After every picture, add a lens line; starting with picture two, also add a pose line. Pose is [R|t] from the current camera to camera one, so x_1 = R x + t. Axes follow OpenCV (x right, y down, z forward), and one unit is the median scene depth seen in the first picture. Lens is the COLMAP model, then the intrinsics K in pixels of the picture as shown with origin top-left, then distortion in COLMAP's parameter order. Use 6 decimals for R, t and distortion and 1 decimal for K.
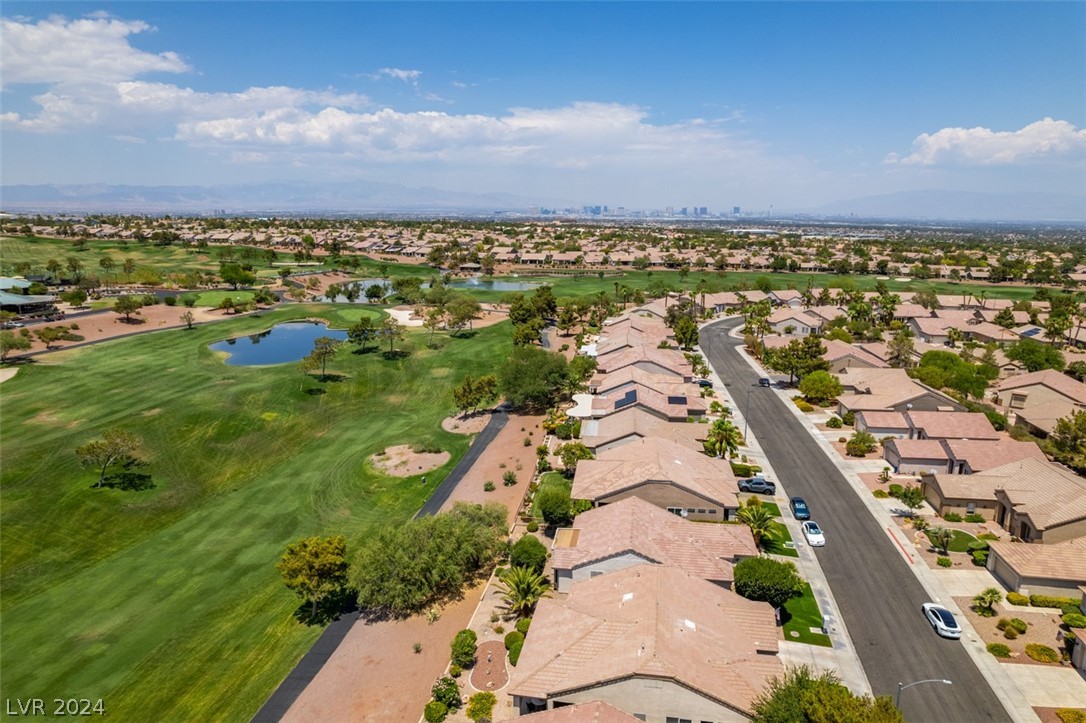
lens RADIAL K [[693.9, 0, 544.3], [0, 693.9, 367.9], [0, 0, 1]] dist [-0.075255, 0.069453]
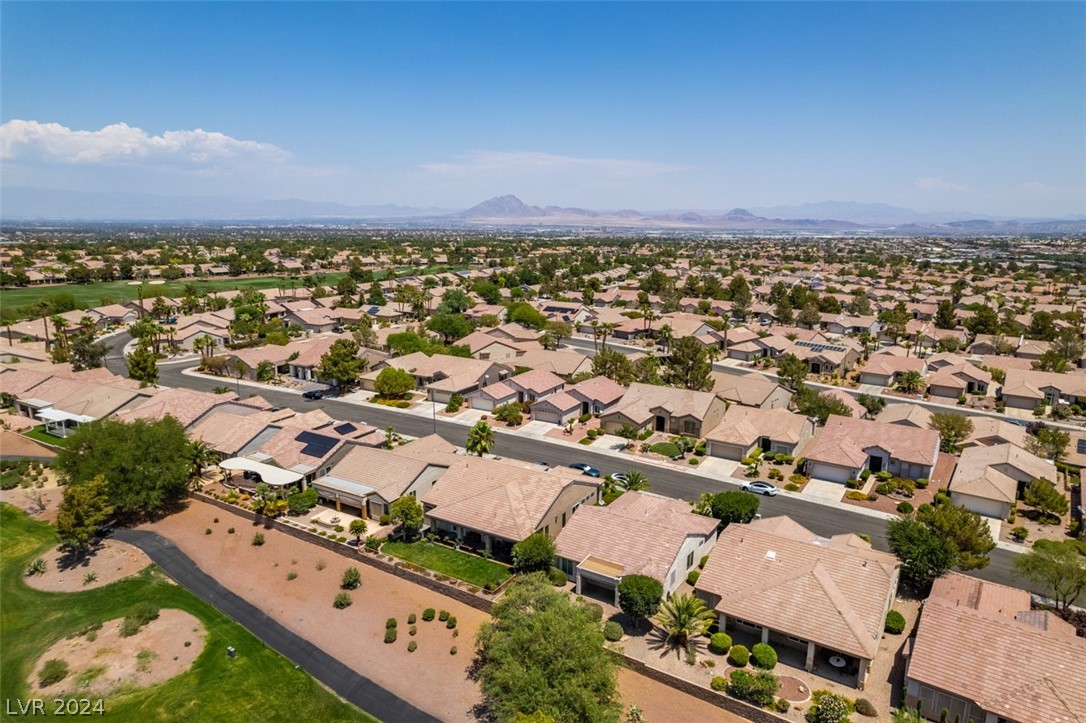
lens RADIAL K [[693.9, 0, 546.0], [0, 693.9, 365.2], [0, 0, 1]] dist [-0.075255, 0.069453]
pose [[0.408006, -0.199767, 0.890856, -0.263185], [0.202325, 0.971290, 0.125140, -0.050483], [-0.890278, 0.129185, 0.436710, 0.215716]]
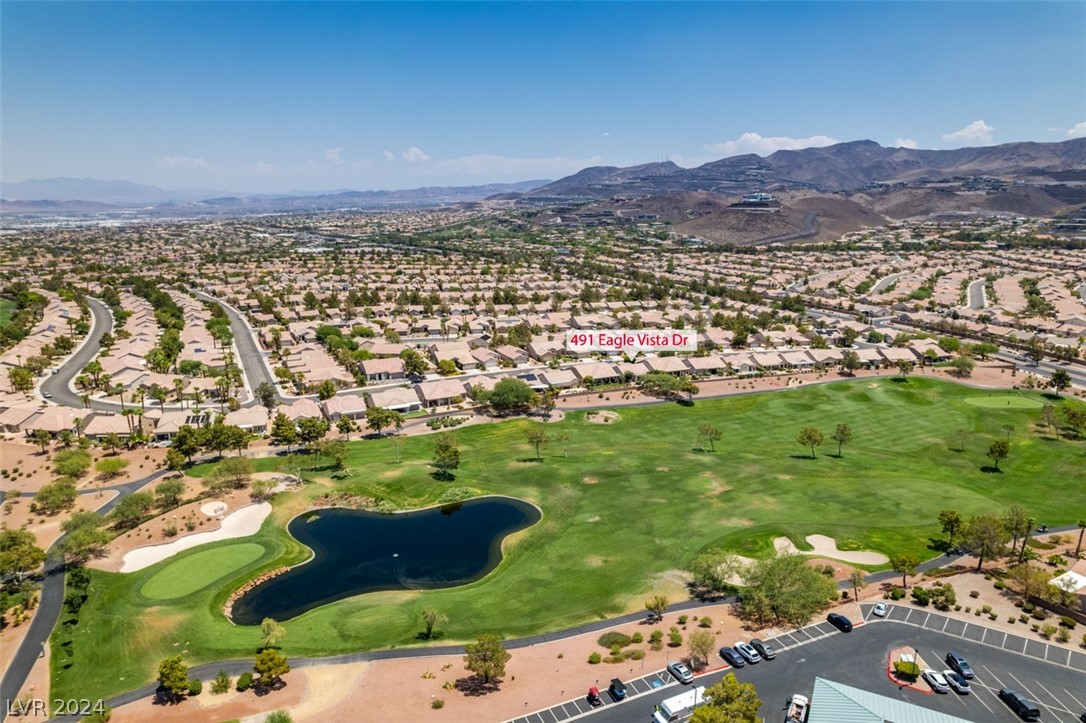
lens RADIAL K [[693.9, 0, 545.1], [0, 693.9, 356.8], [0, 0, 1]] dist [-0.075255, 0.069453]
pose [[-0.540004, -0.201523, 0.817180, -0.976329], [0.181782, 0.920072, 0.347020, -0.441954], [-0.821797, 0.335941, -0.460210, 1.095492]]
